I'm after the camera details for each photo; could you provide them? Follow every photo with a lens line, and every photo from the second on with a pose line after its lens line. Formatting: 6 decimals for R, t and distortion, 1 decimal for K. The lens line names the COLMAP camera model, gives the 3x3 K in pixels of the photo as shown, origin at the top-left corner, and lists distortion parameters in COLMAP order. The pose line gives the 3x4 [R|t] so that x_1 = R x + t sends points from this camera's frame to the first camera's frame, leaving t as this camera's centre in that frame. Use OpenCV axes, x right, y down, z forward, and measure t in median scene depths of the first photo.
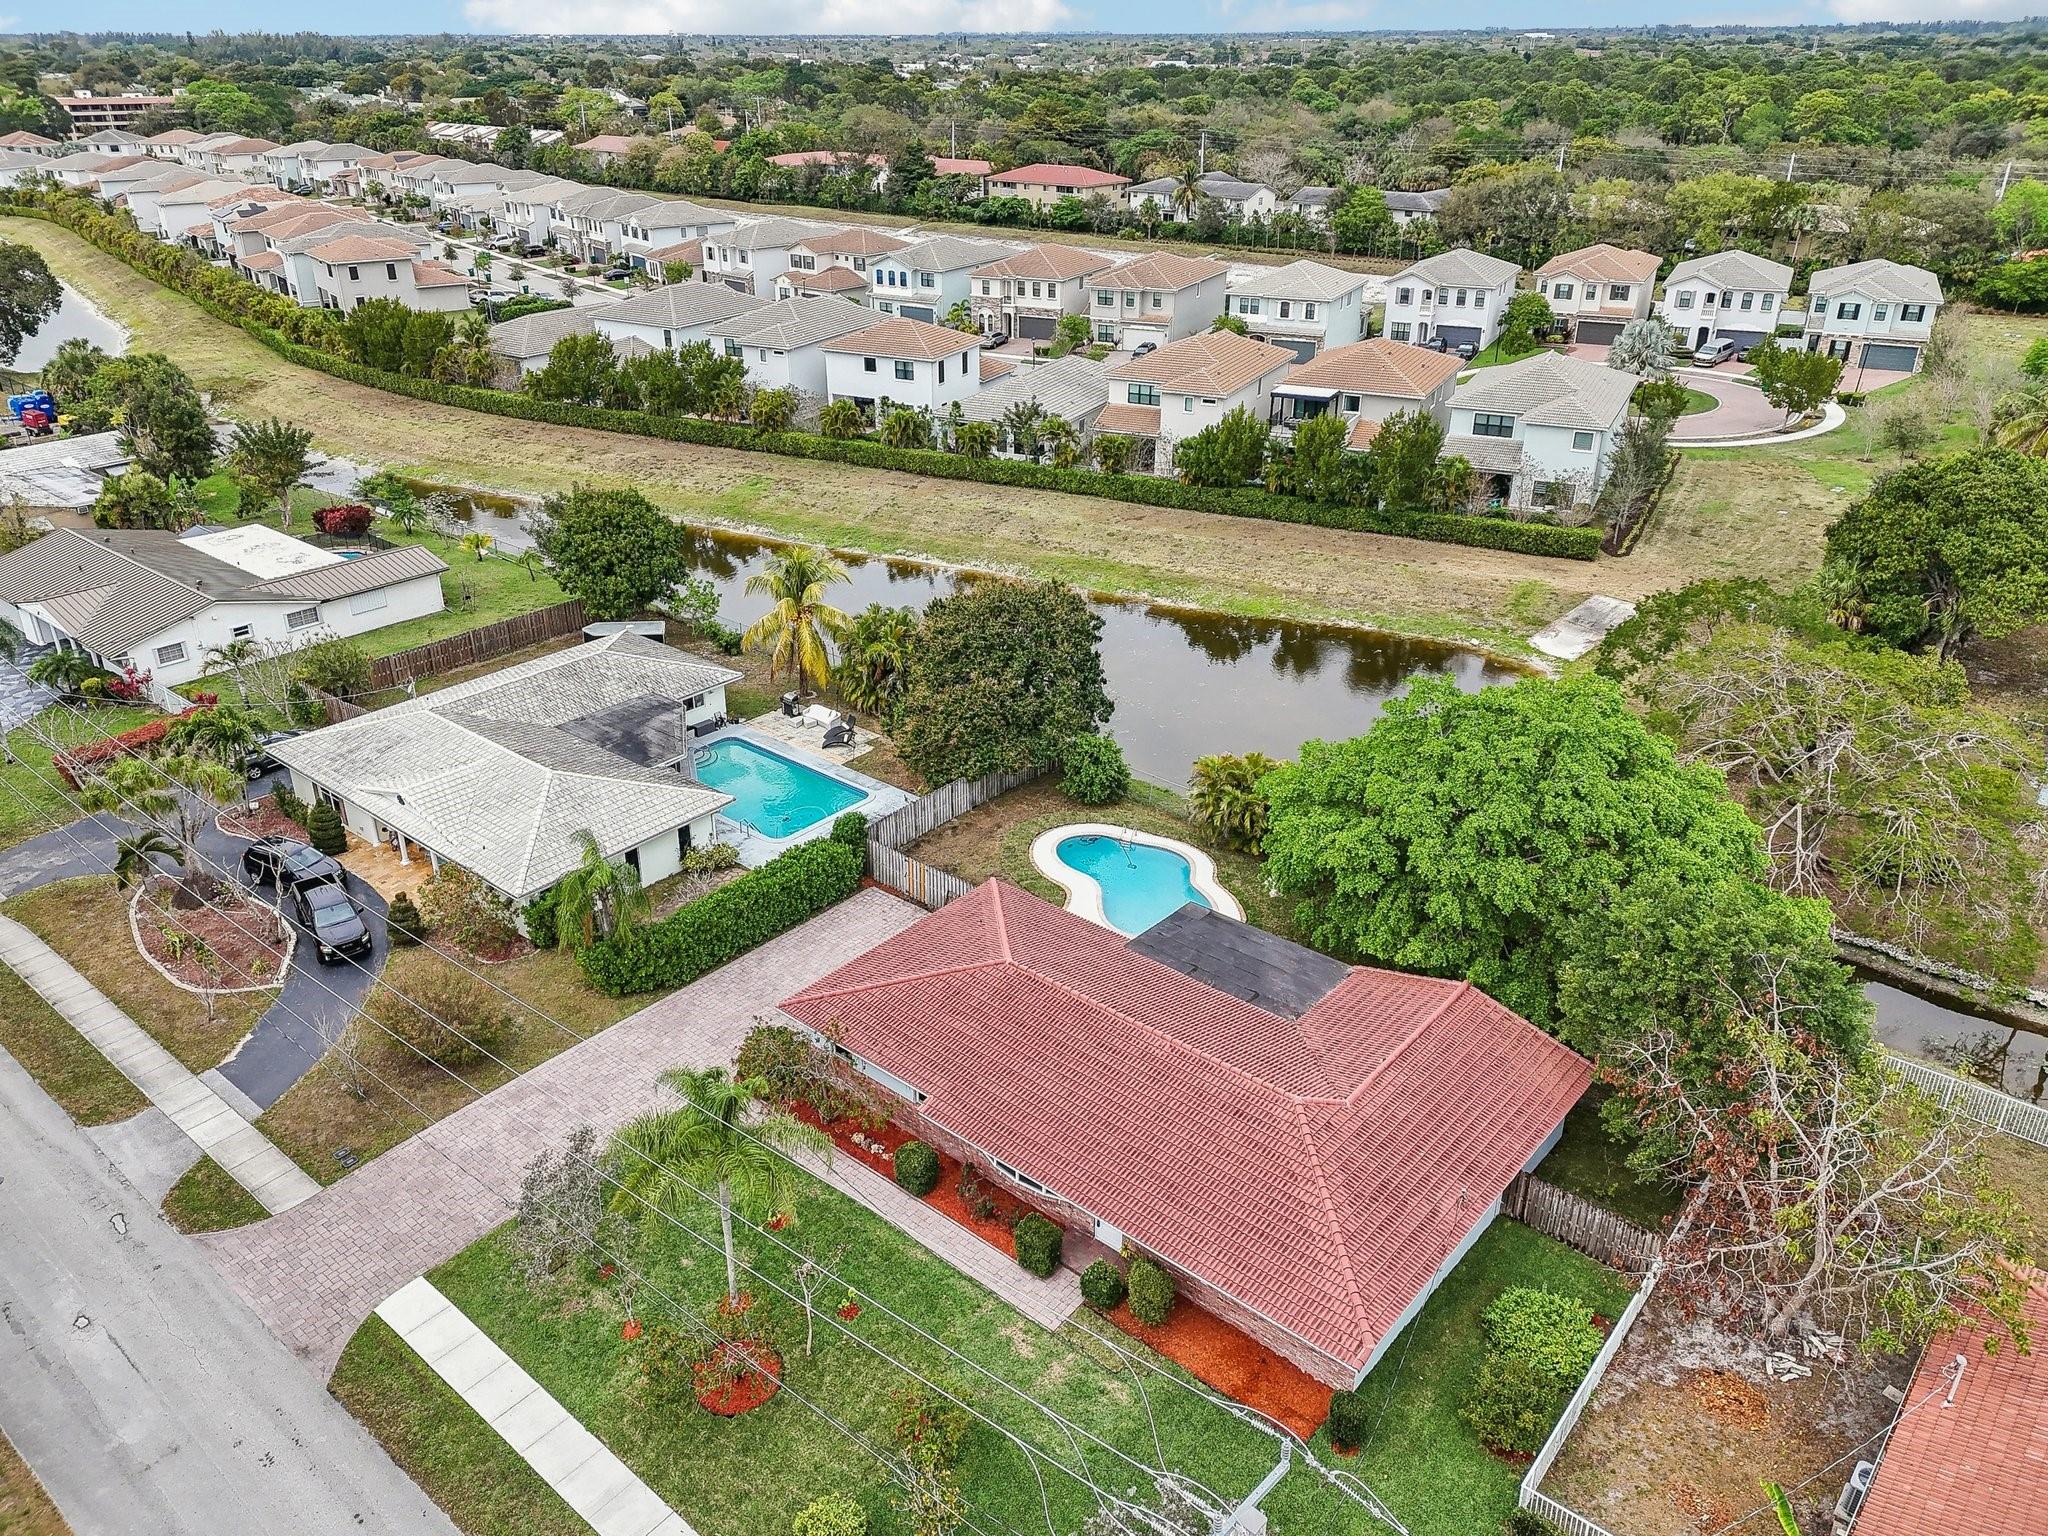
lens RADIAL K [[1491.1, 0, 992.5], [0, 1491.1, 771.7], [0, 0, 1]] dist [0.073621, -0.068730]
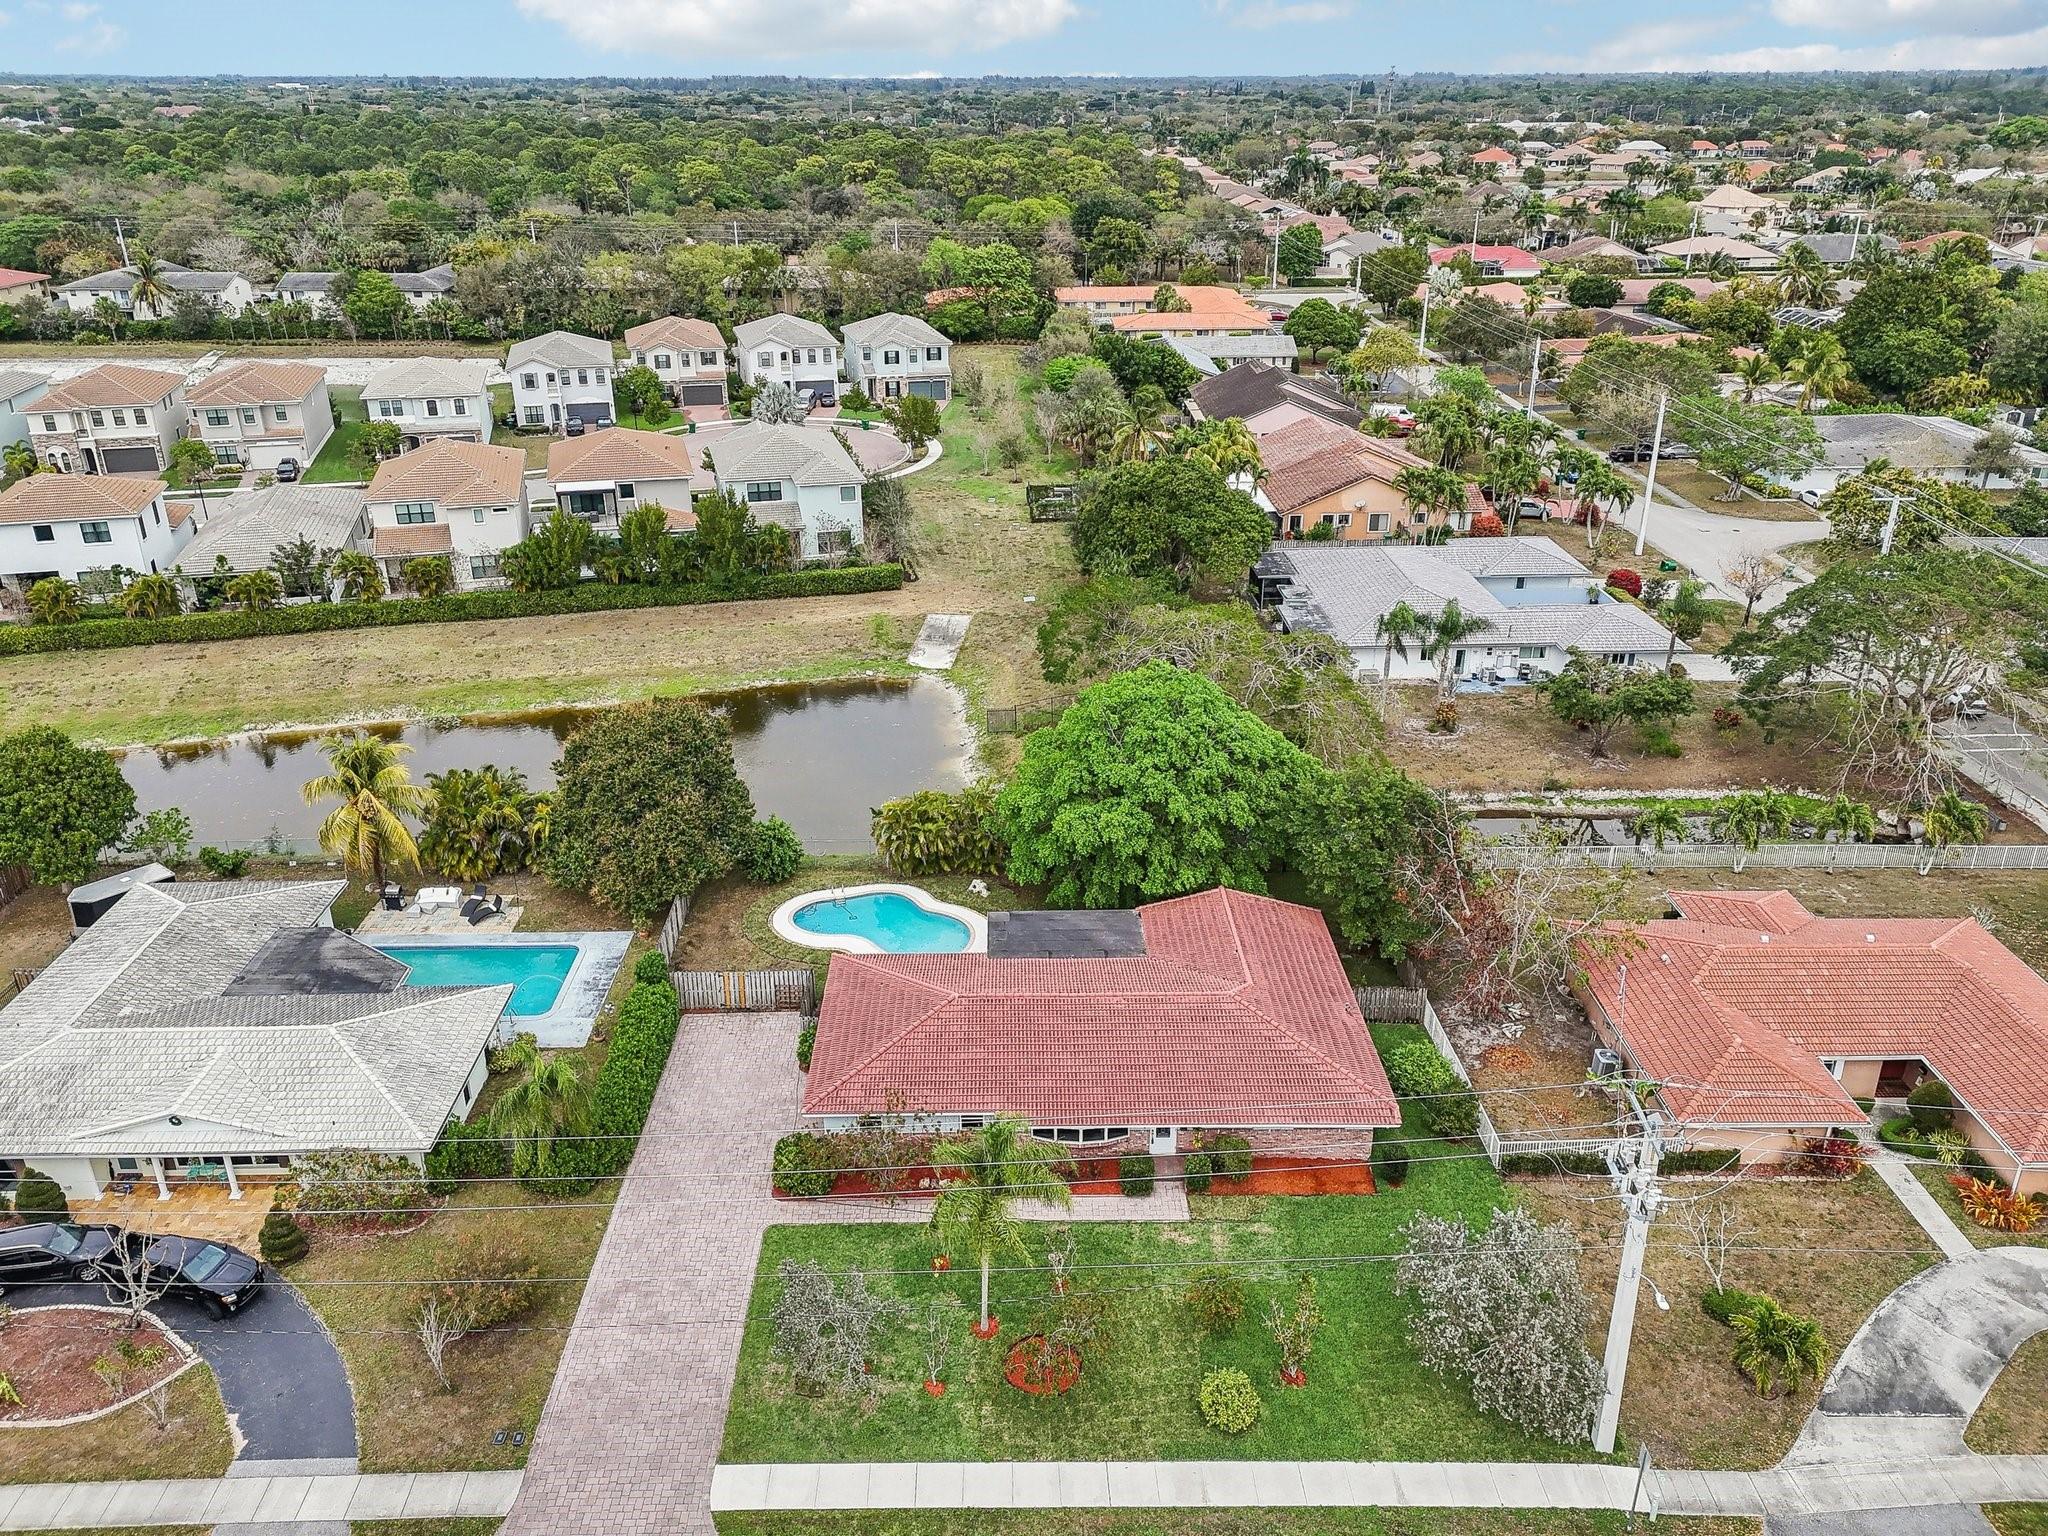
lens RADIAL K [[1536.5, 0, 1024.0], [0, 1536.5, 768.0], [0, 0, 1]] dist [0.073643, -0.087534]
pose [[0.742355, -0.269210, 0.613543, -0.252834], [0.291644, 0.954259, 0.065834, -0.043219], [-0.603202, 0.130064, 0.786912, -0.007637]]
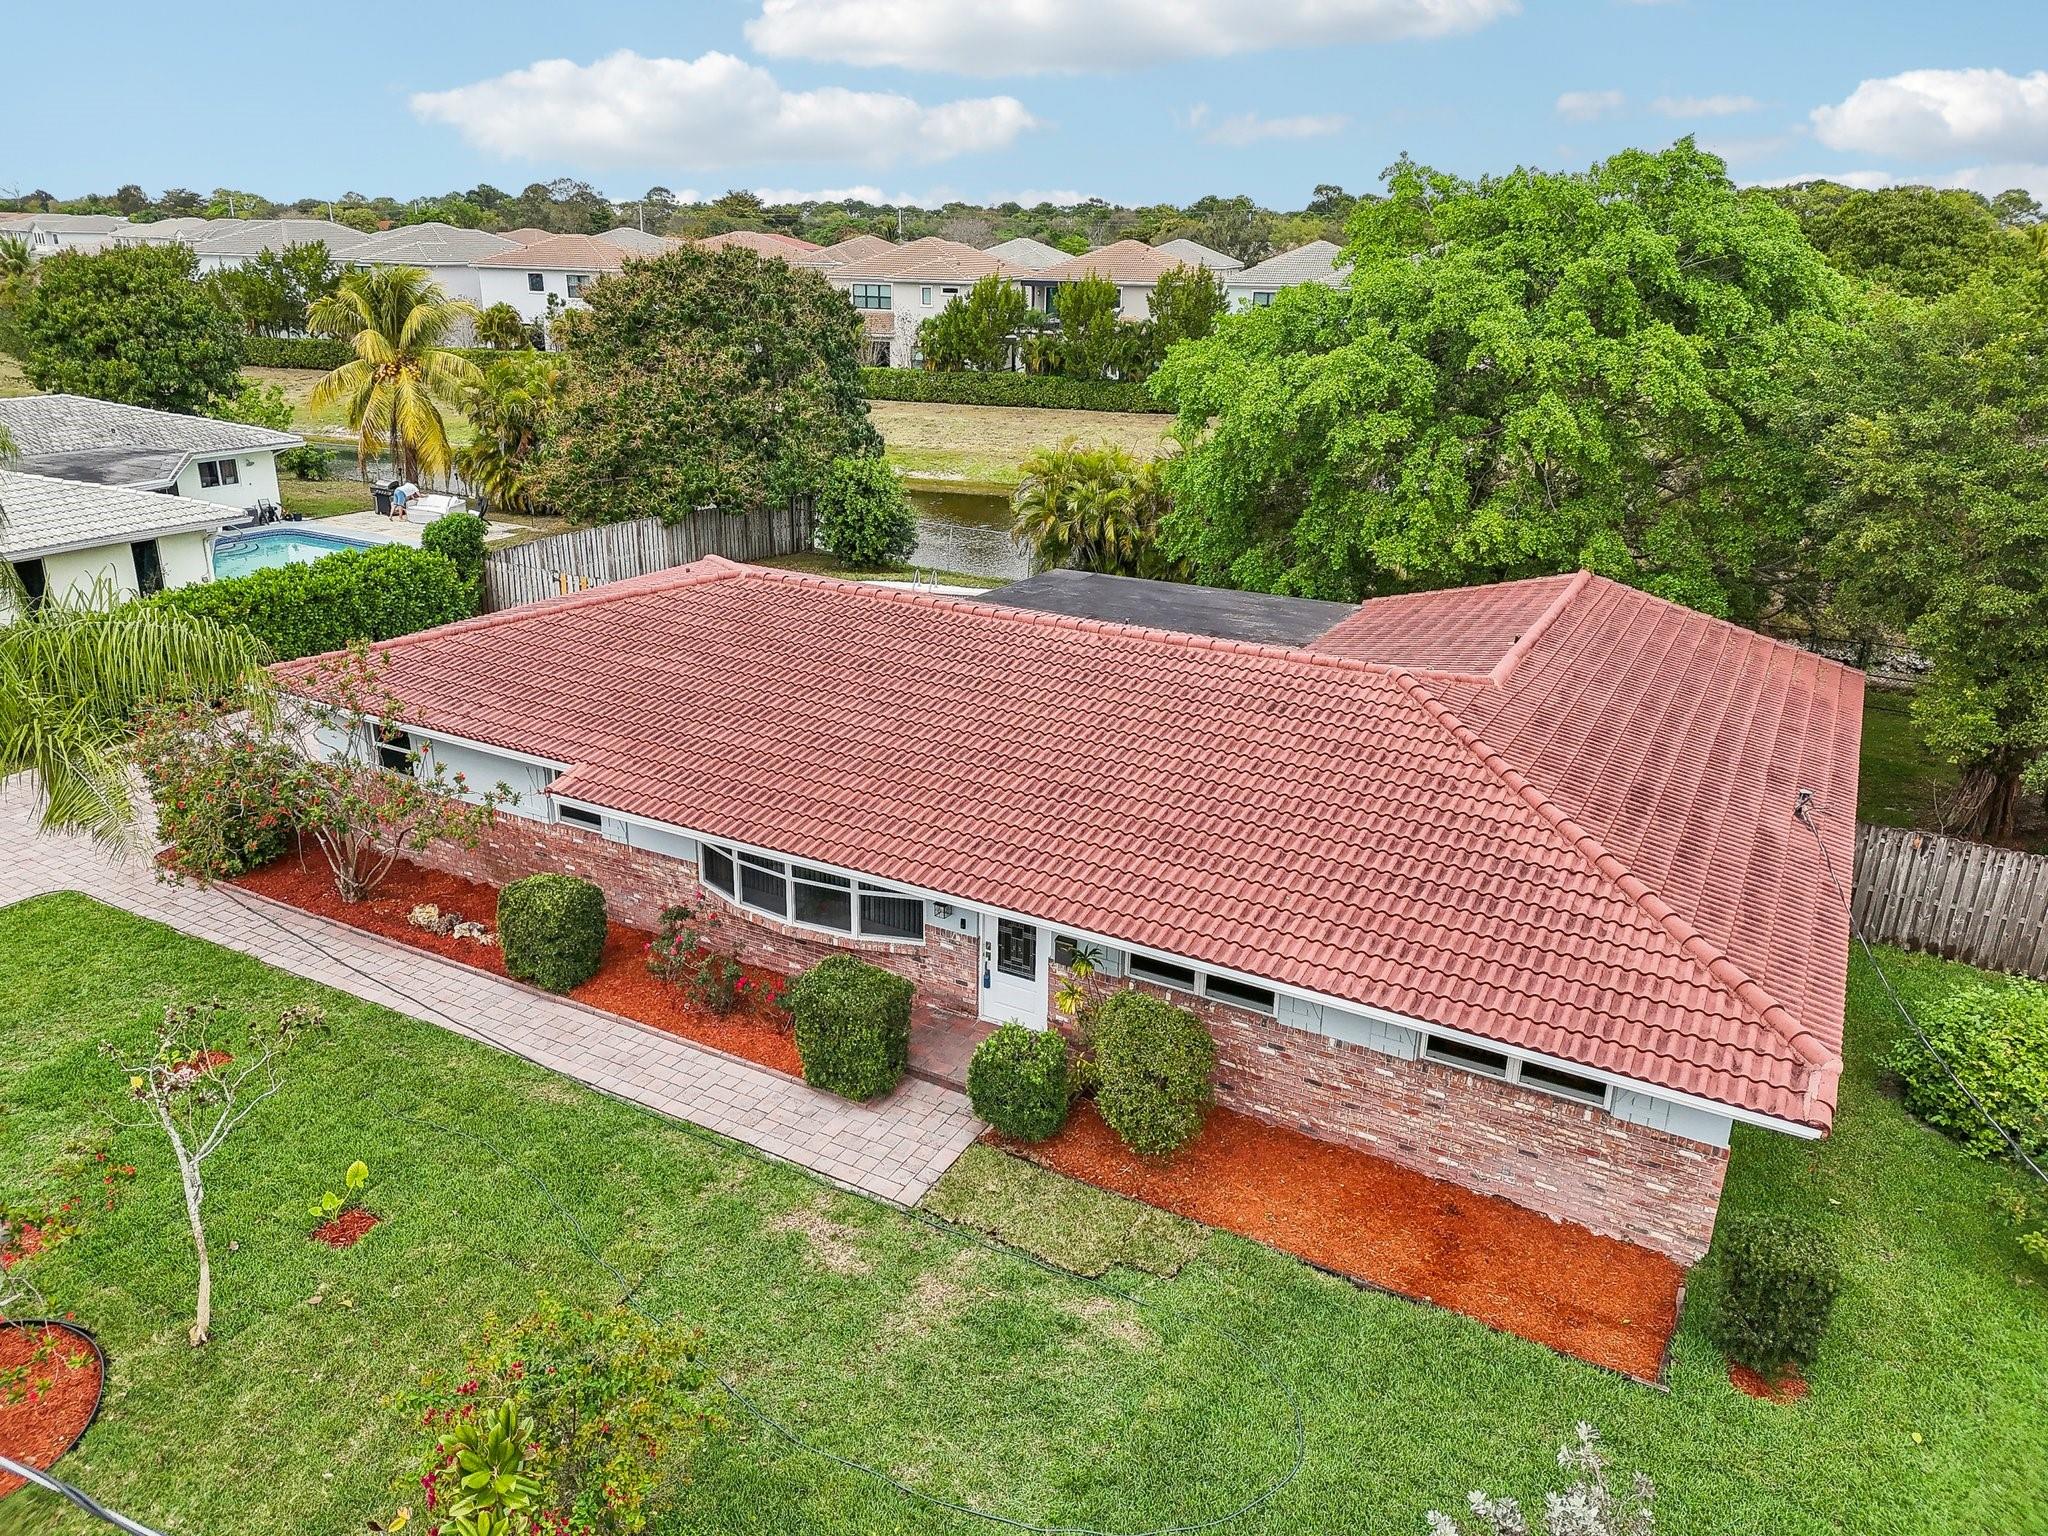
lens RADIAL K [[1457.5, 0, 996.3], [0, 1457.5, 766.9], [0, 0, 1]] dist [0.037340, -0.004155]
pose [[0.980074, -0.044496, 0.193583, -0.001668], [0.065649, 0.992381, -0.104264, 0.096738], [-0.187469, 0.114895, 0.975528, 0.199529]]
